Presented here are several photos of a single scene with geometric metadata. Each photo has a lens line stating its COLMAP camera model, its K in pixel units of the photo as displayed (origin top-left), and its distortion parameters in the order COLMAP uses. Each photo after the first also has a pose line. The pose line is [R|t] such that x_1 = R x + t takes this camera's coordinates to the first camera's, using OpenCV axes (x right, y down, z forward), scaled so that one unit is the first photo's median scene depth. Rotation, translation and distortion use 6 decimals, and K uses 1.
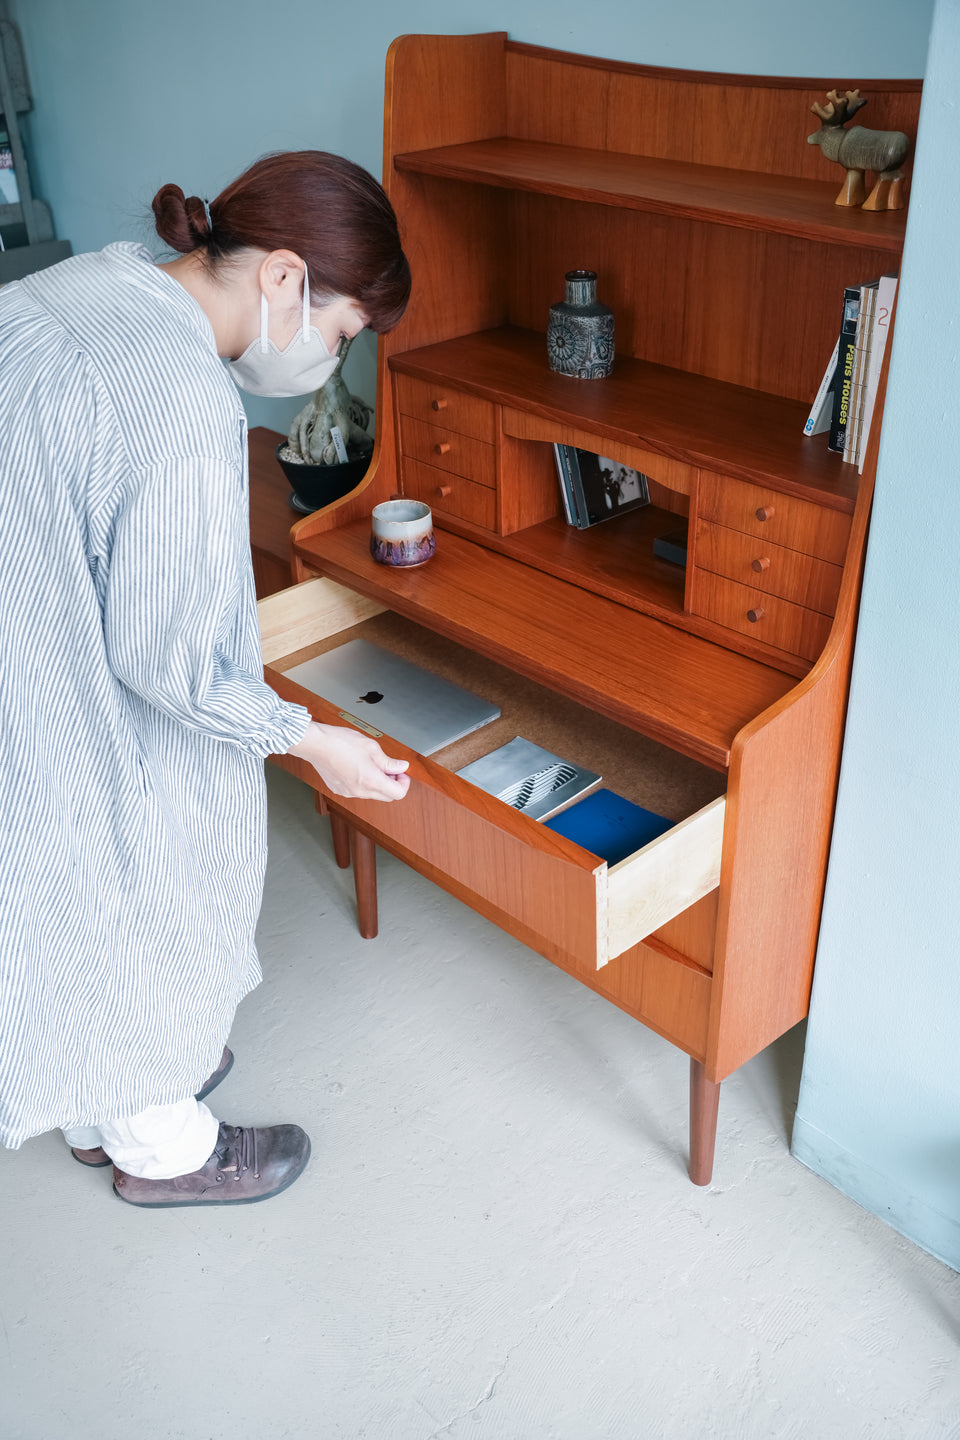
lens RADIAL K [[1425.3, 0, 468.8], [0, 1425.3, 725.2], [0, 0, 1]] dist [0.004231, 0.000000]
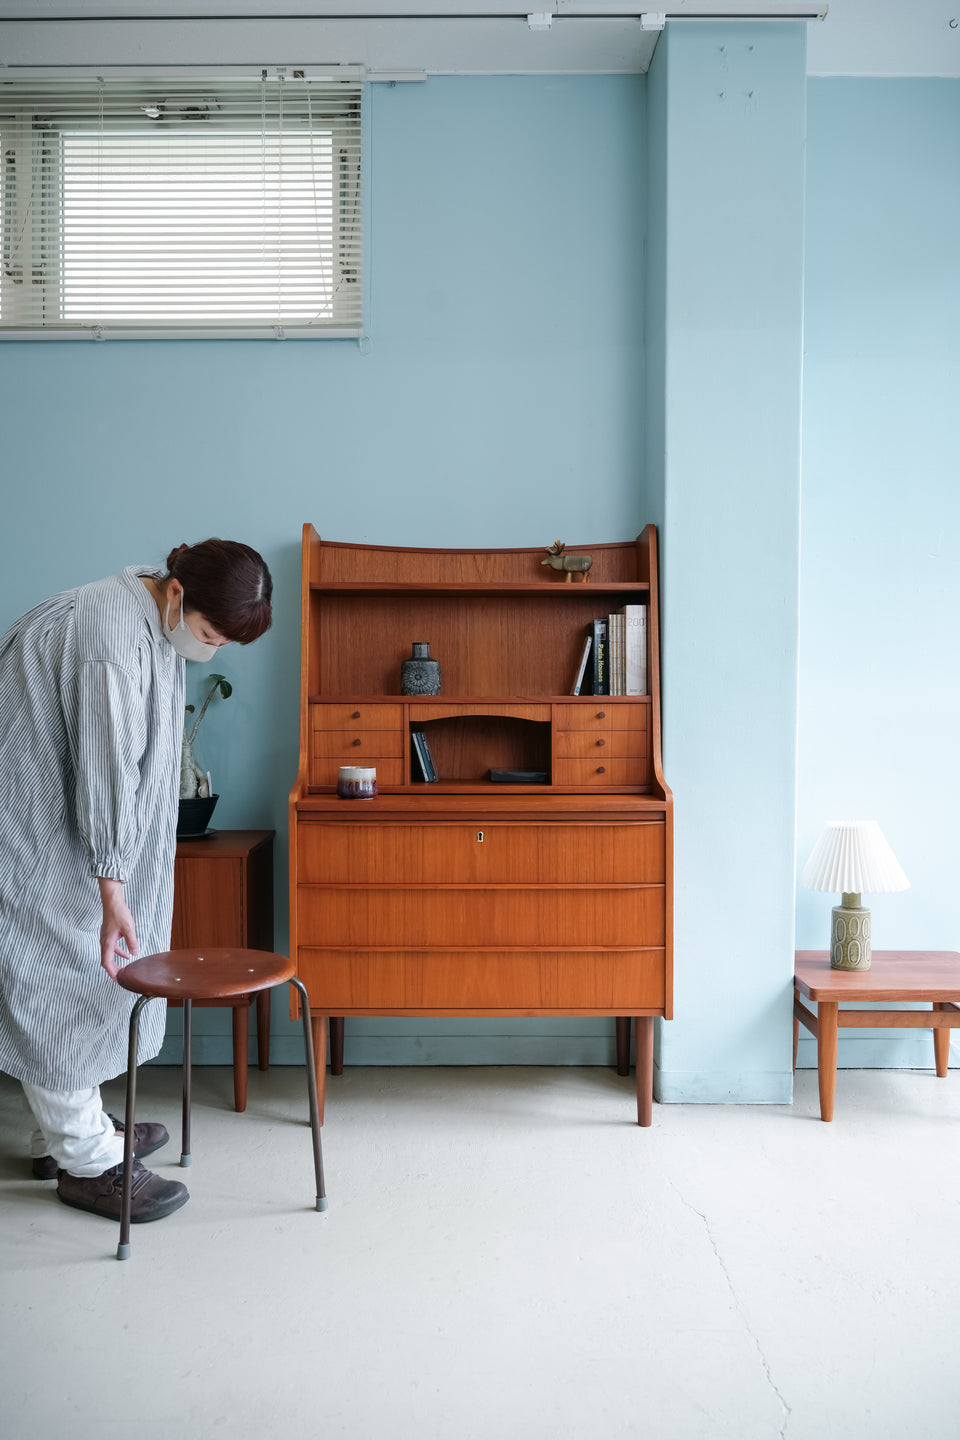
lens RADIAL K [[1148.8, 0, 474.4], [0, 1148.8, 712.7], [0, 0, 1]] dist [-0.036165, -0.010236]
pose [[0.656768, 0.020545, 0.753813, -0.995220], [0.366311, 0.865074, -0.342730, 0.298368], [-0.659145, 0.501224, 0.560627, 0.168844]]
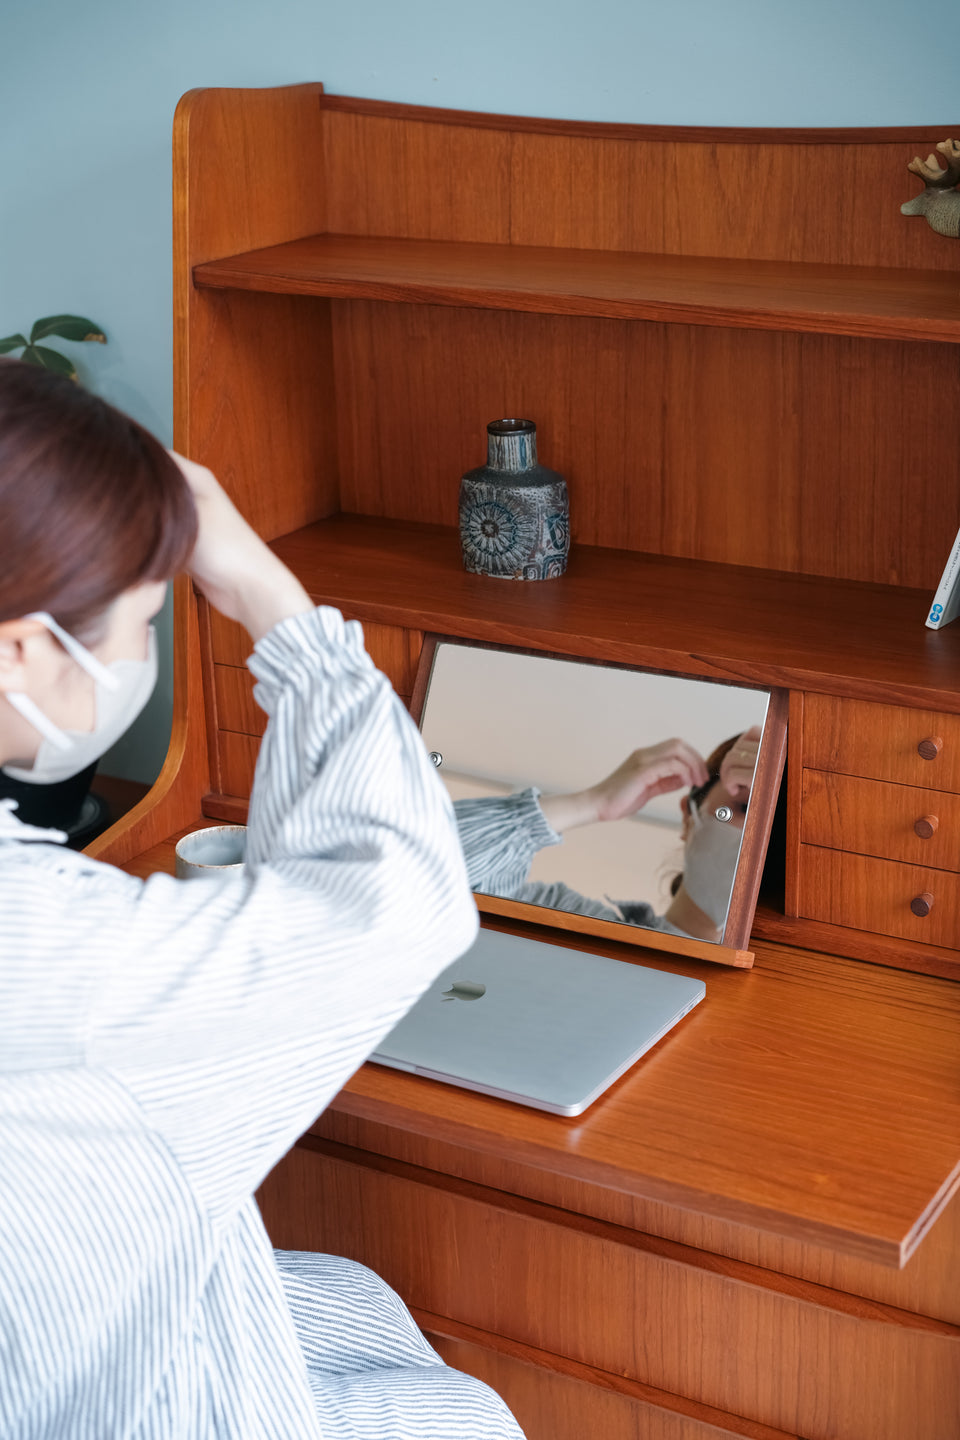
lens RADIAL K [[2291.3, 0, 442.3], [0, 2291.3, 707.2], [0, 0, 1]] dist [0.017058, 0.000000]
pose [[0.954792, -0.101822, 0.279293, -0.257414], [0.153707, 0.973271, -0.170638, -0.018629], [-0.254453, 0.205853, 0.944922, 0.050788]]
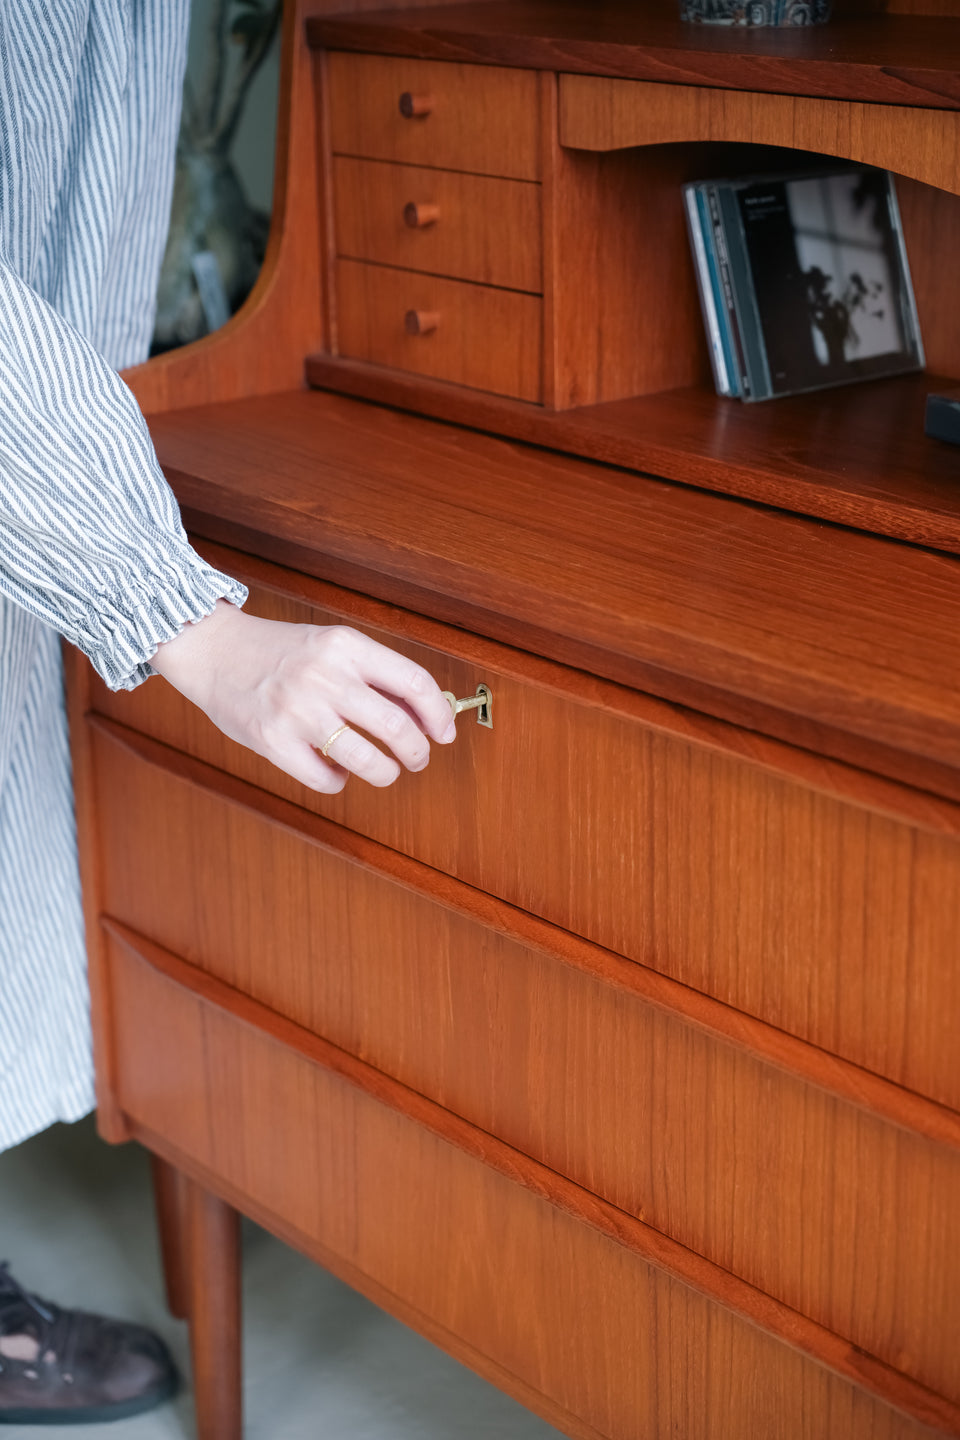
lens RADIAL K [[2737.9, 0, 467.0], [0, 2737.9, 698.6], [0, 0, 1]] dist [0.026479, 0.000000]
pose [[0.997817, 0.028183, -0.059724, 0.050276], [-0.040284, 0.976378, -0.212282, 0.123474], [0.052330, 0.214224, 0.975382, 0.266252]]
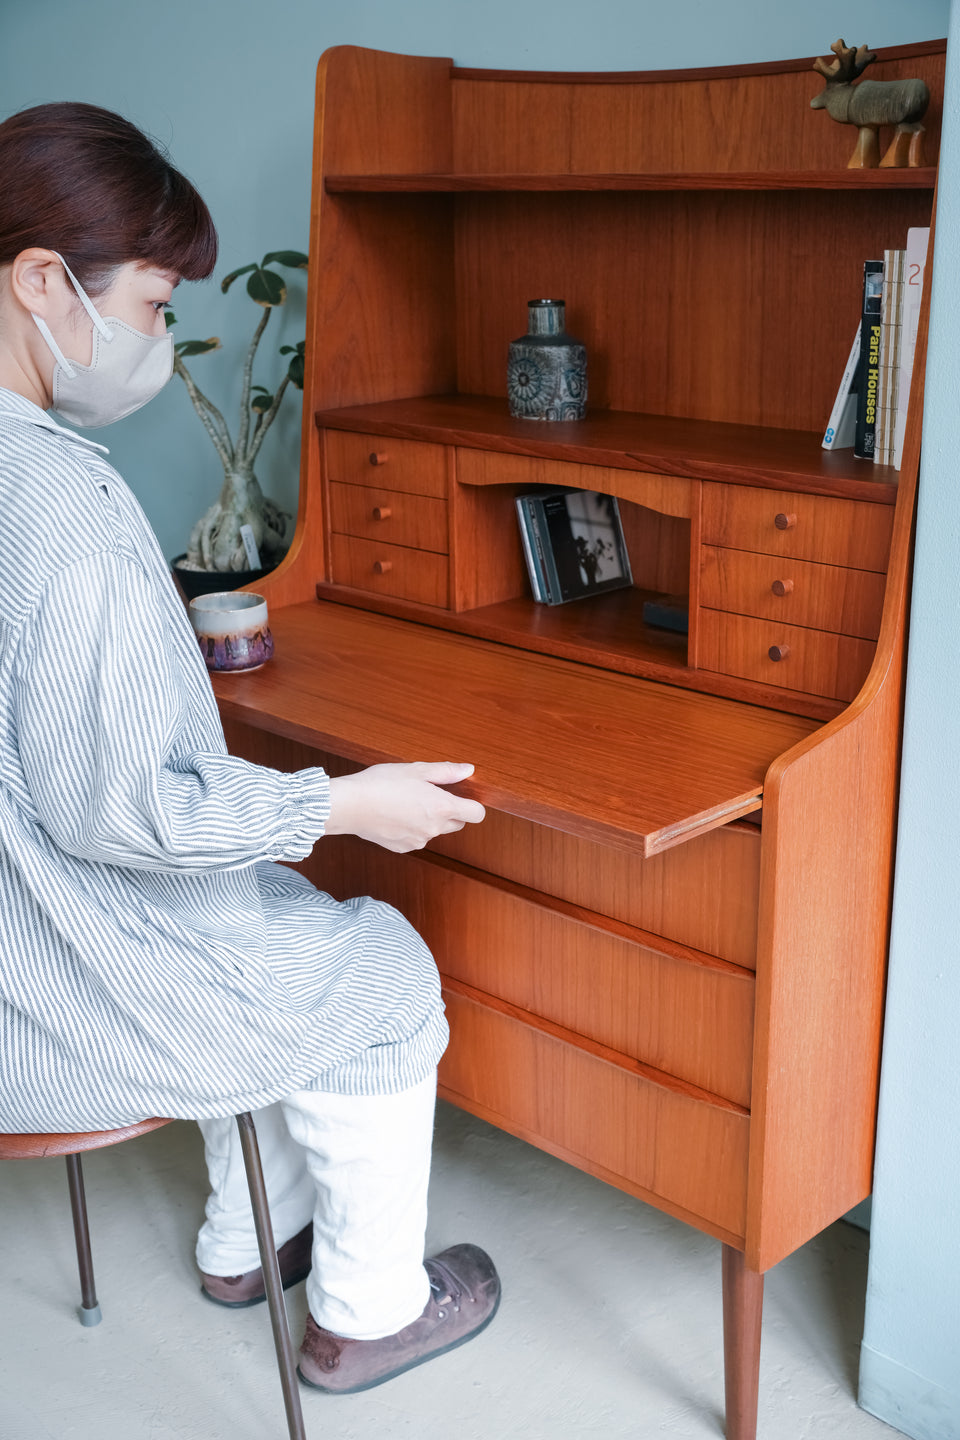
lens RADIAL K [[1715.2, 0, 471.5], [0, 1715.2, 723.7], [0, 0, 1]] dist [0.012296, 0.000000]
pose [[0.998335, -0.006130, 0.057357, -0.026326], [0.018684, 0.975099, -0.220981, 0.155948], [-0.054574, 0.221684, 0.973590, 0.062477]]
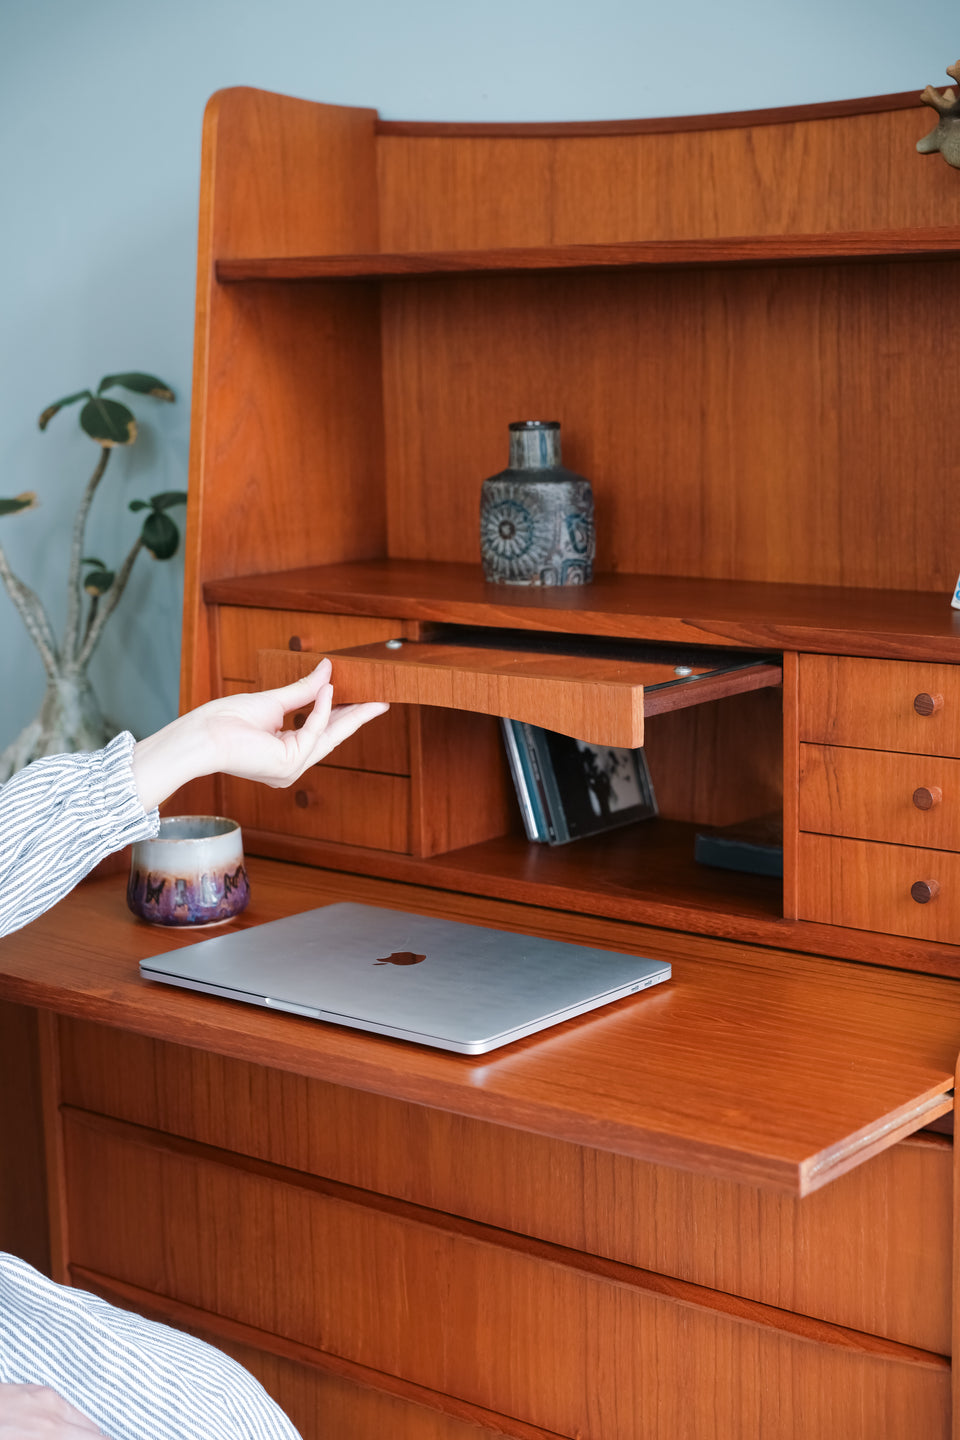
lens RADIAL K [[2336.7, 0, 467.8], [0, 2336.7, 714.8], [0, 0, 1]] dist [0.019889, 0.000000]
pose [[0.986754, -0.019696, 0.161026, -0.114589], [0.076961, 0.930628, -0.357784, 0.158570], [-0.142809, 0.365437, 0.919816, 0.127736]]
